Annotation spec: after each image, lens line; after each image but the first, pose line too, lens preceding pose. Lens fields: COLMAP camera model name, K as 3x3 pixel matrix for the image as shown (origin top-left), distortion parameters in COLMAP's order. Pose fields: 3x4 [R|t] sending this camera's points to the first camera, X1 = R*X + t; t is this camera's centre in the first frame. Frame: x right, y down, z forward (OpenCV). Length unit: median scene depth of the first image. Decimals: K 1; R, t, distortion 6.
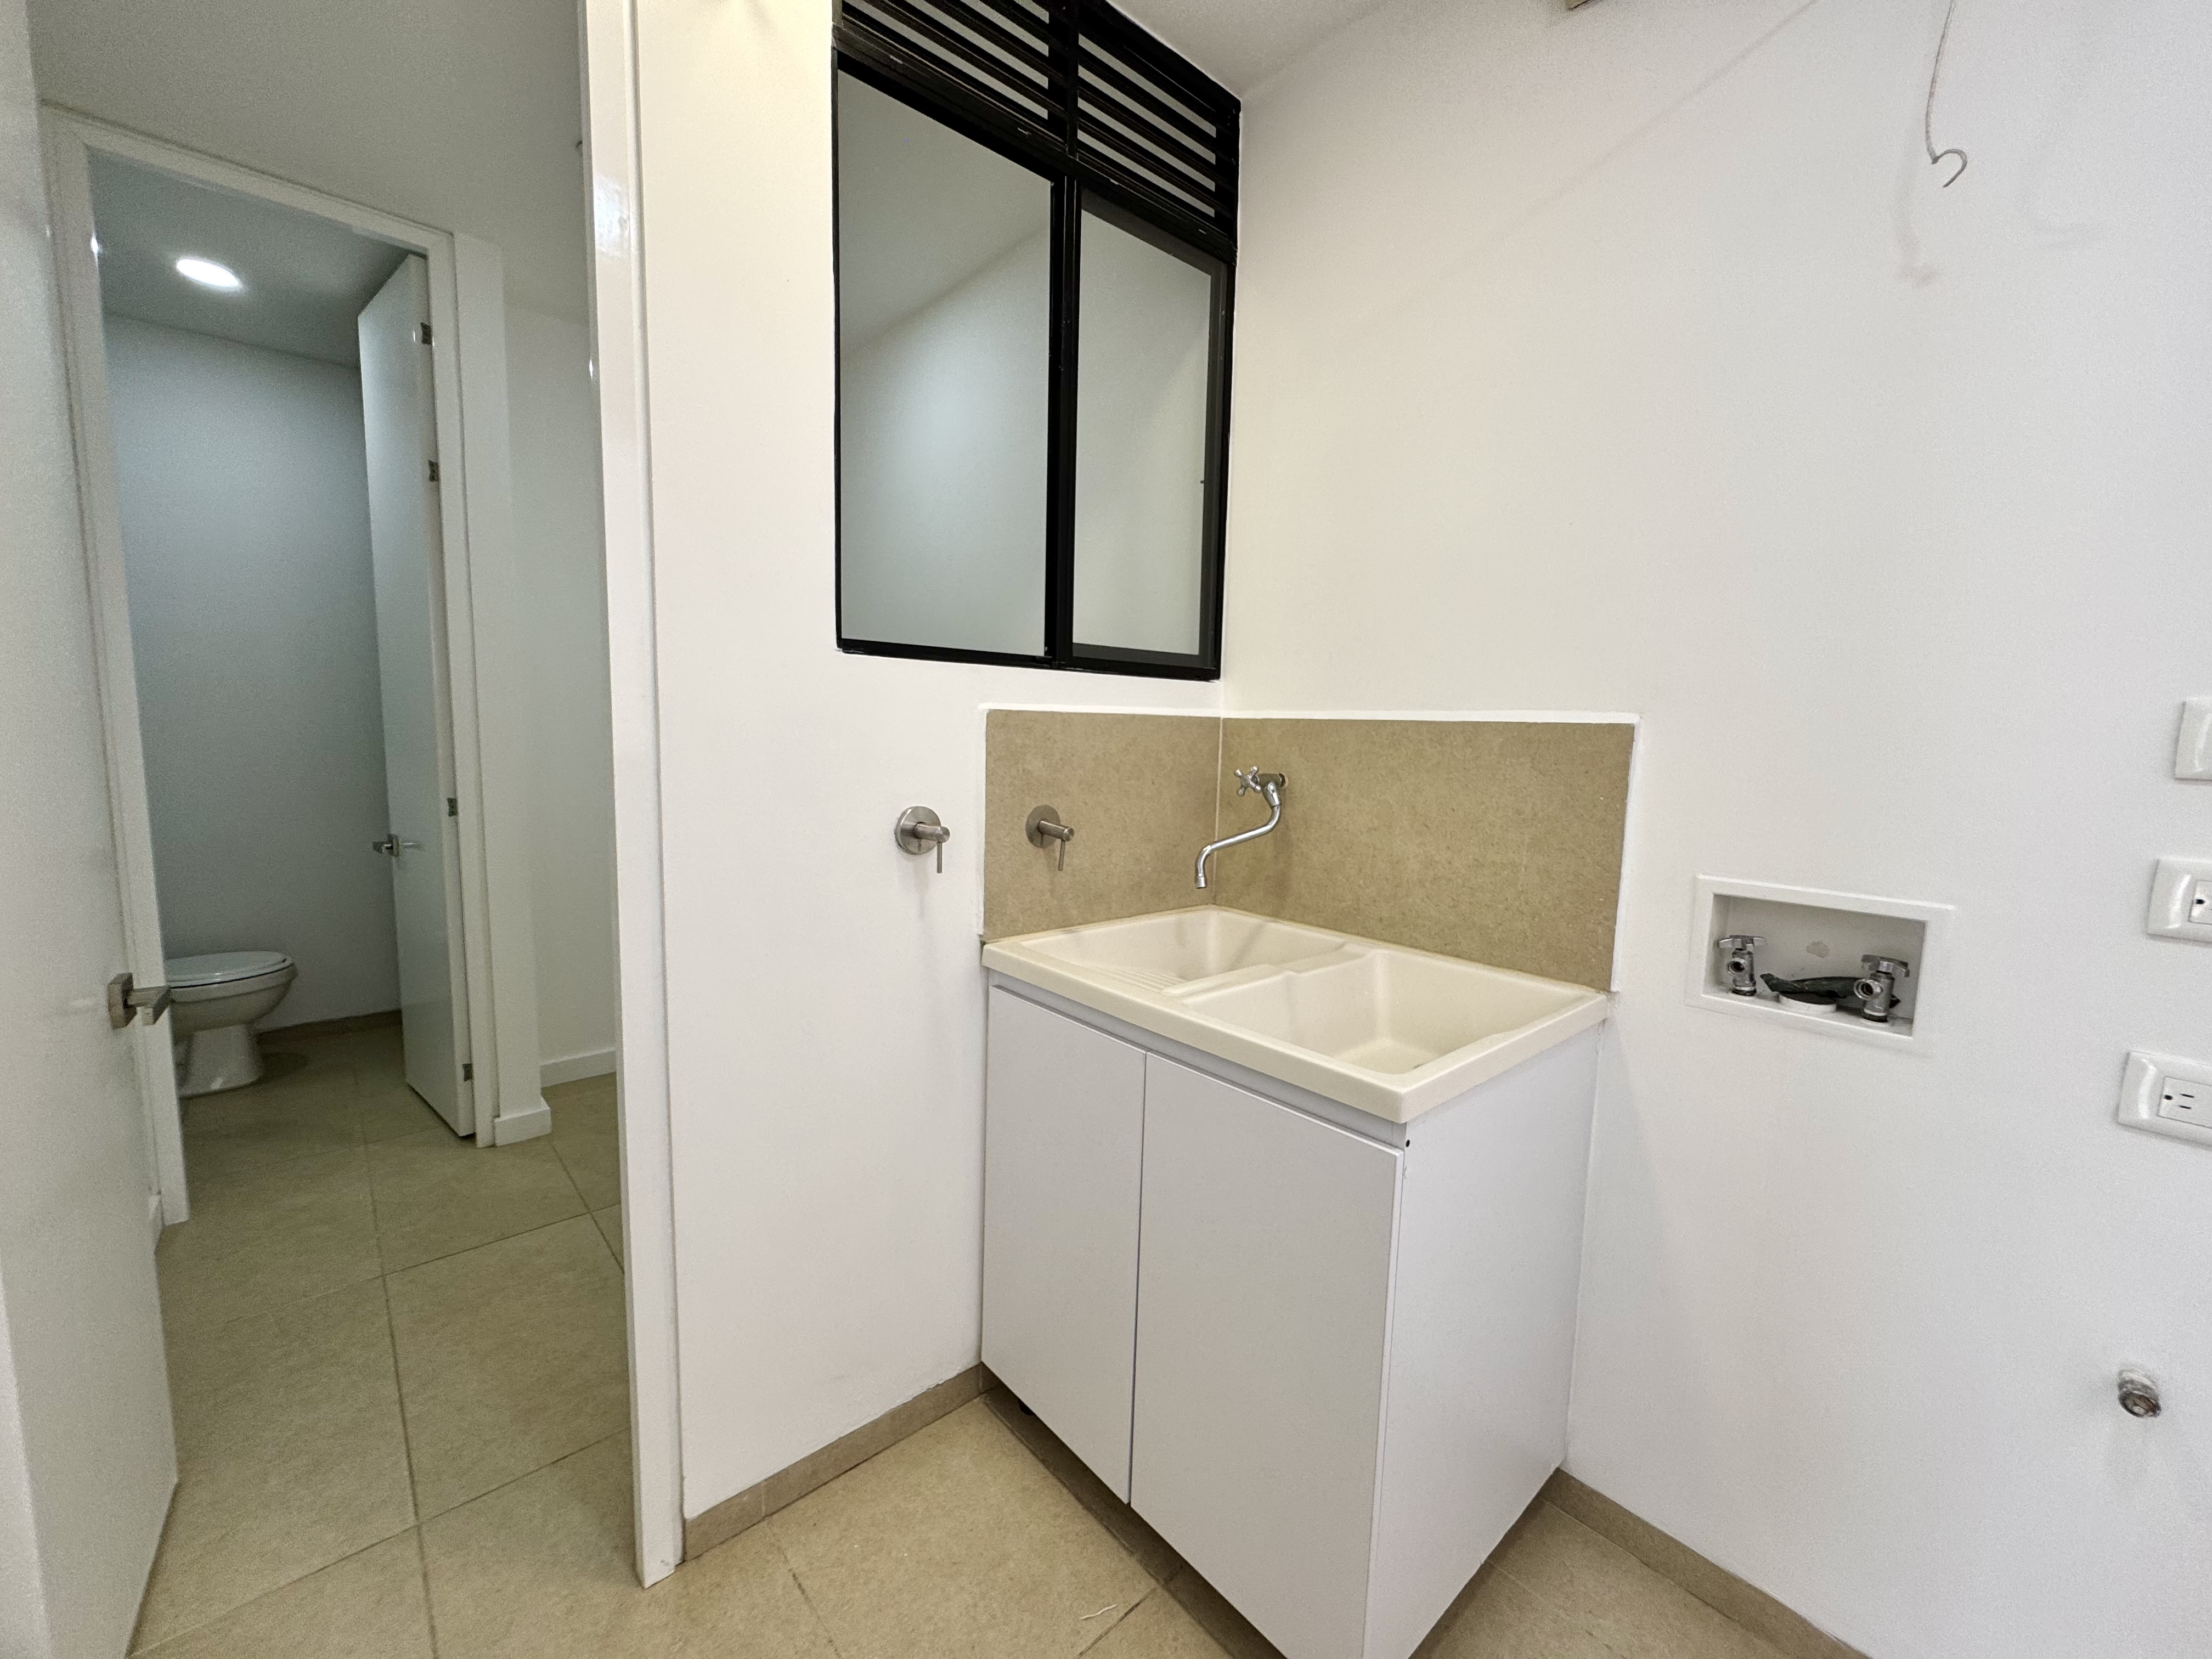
lens RADIAL K [[885.9, 0, 1096.7], [0, 885.9, 824.3], [0, 0, 1]] dist [-0.003888, 0.000751]
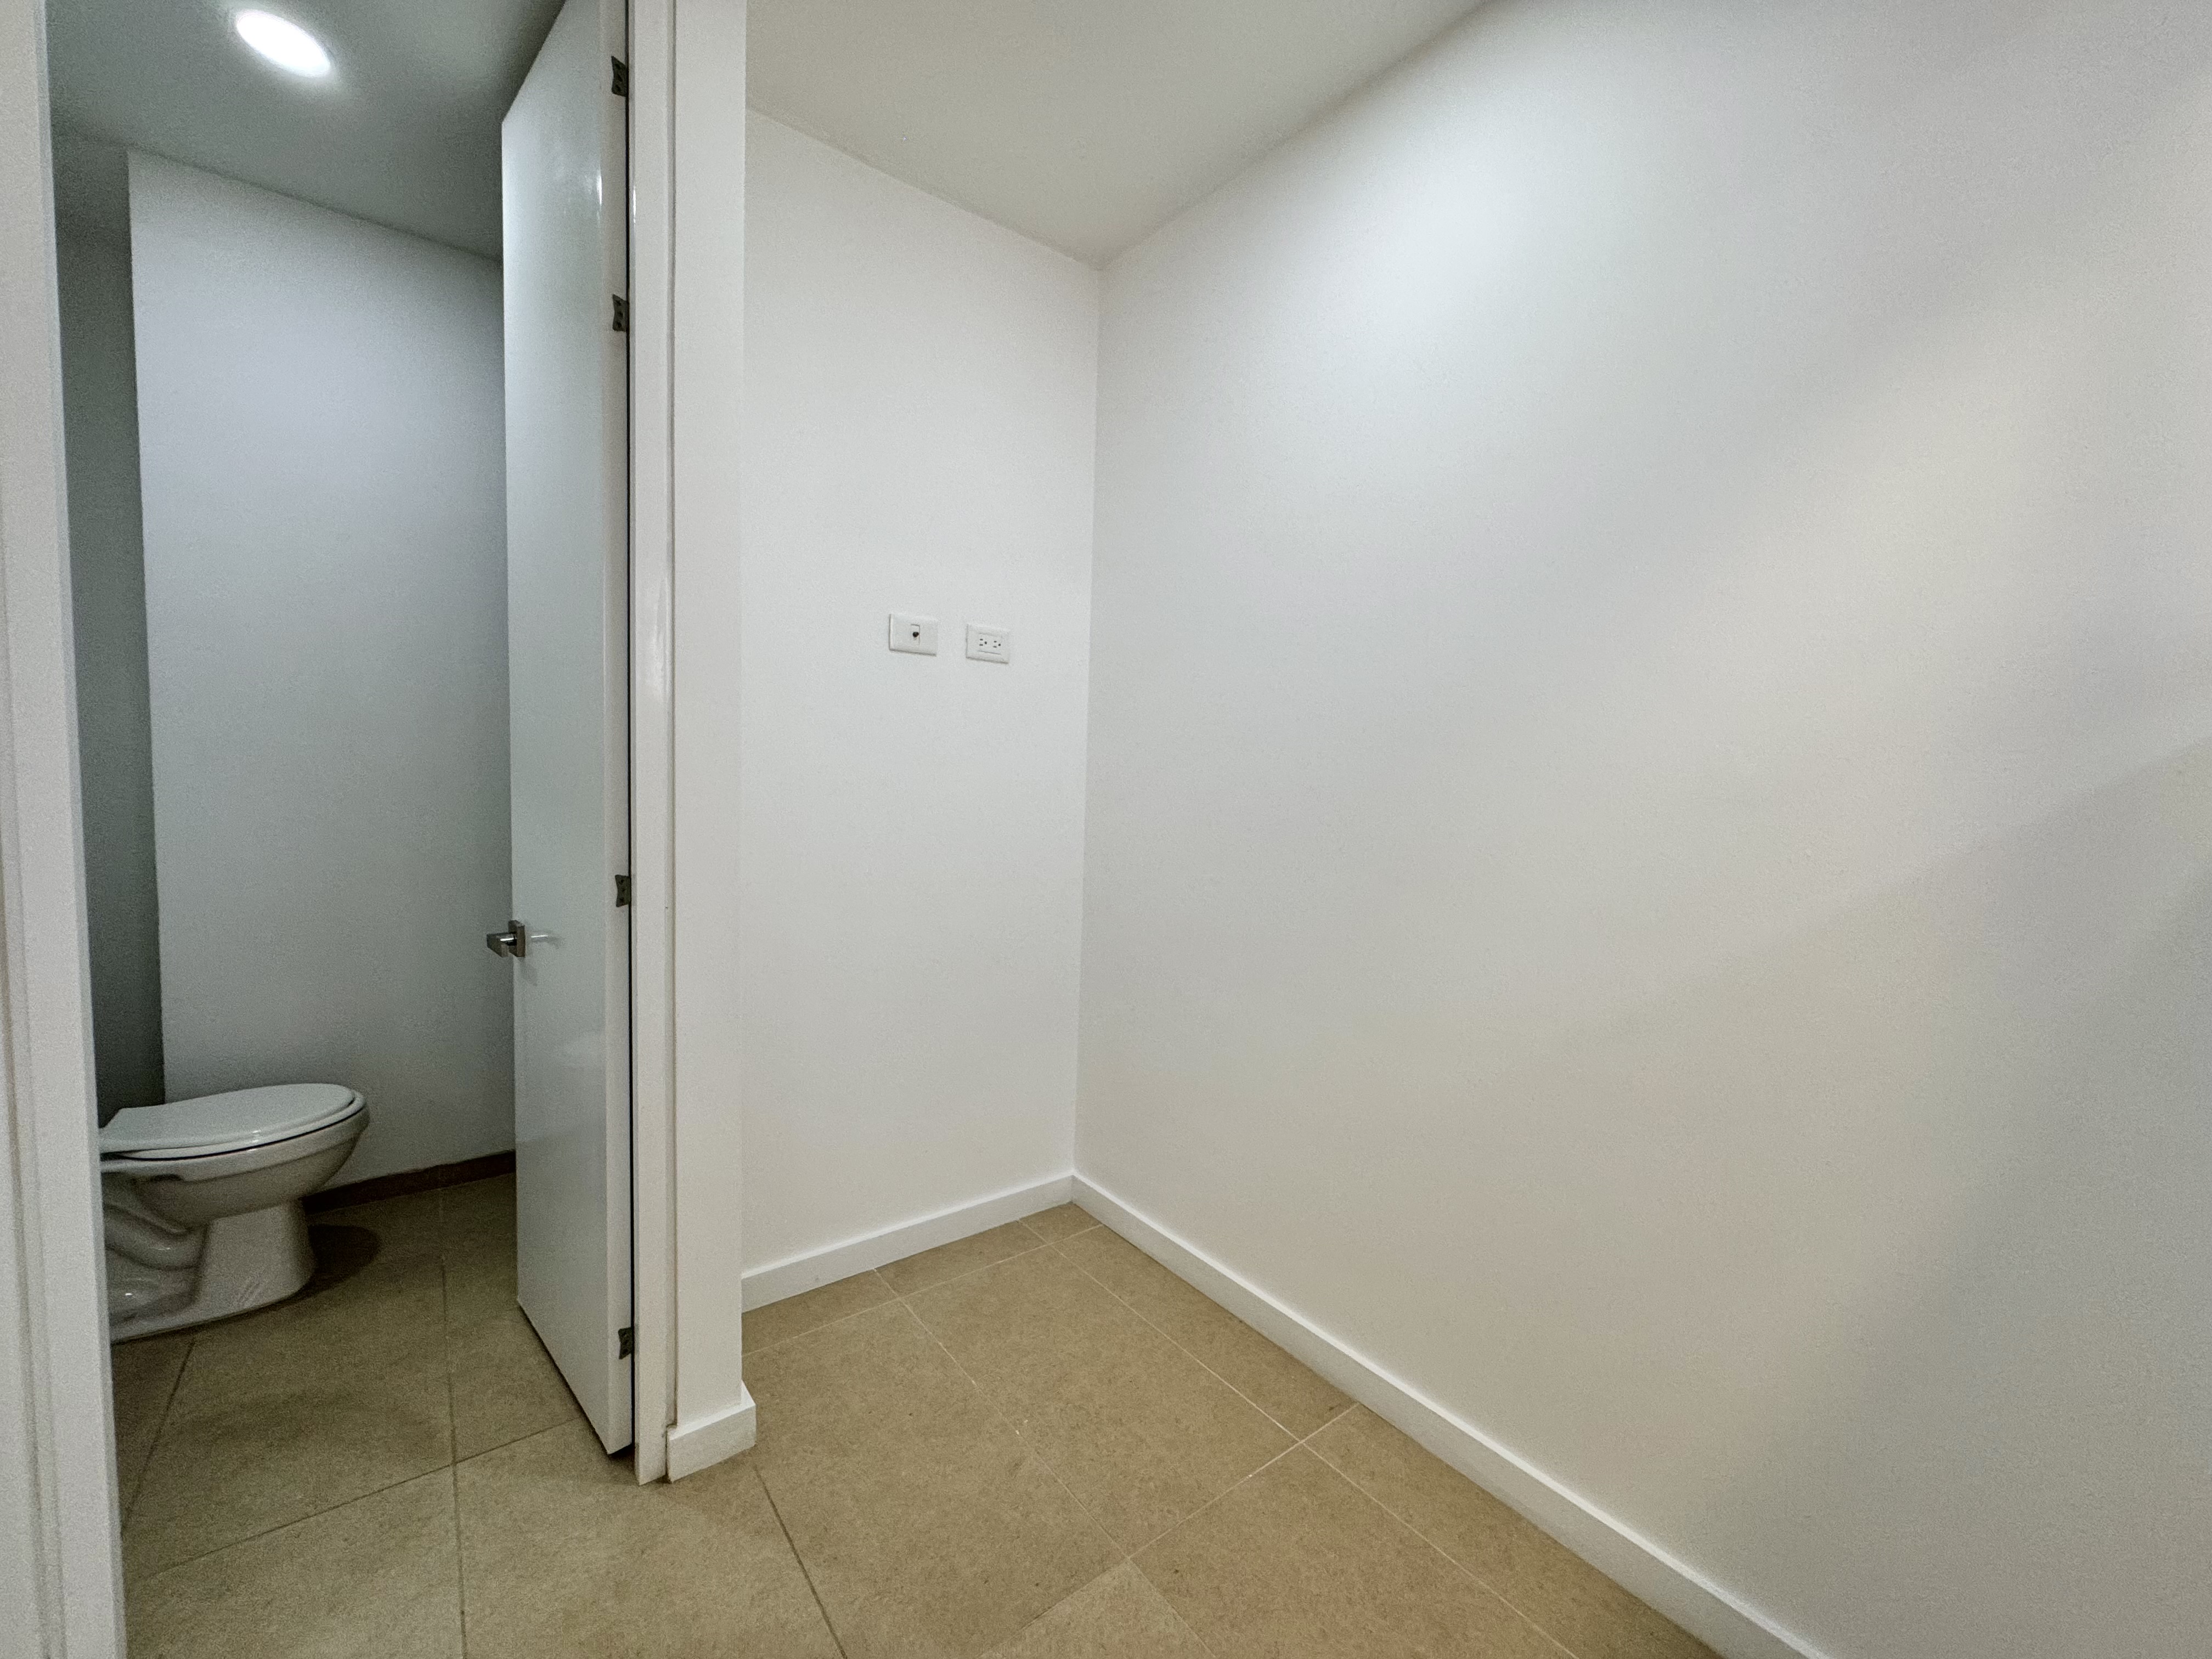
lens RADIAL K [[885.9, 0, 1112.9], [0, 885.9, 836.4], [0, 0, 1]] dist [-0.003888, 0.000751]
pose [[0.997874, 0.016016, -0.063168, -0.328680], [-0.018651, 0.998970, -0.041355, -0.033131], [0.062441, 0.042445, 0.997146, 0.387929]]
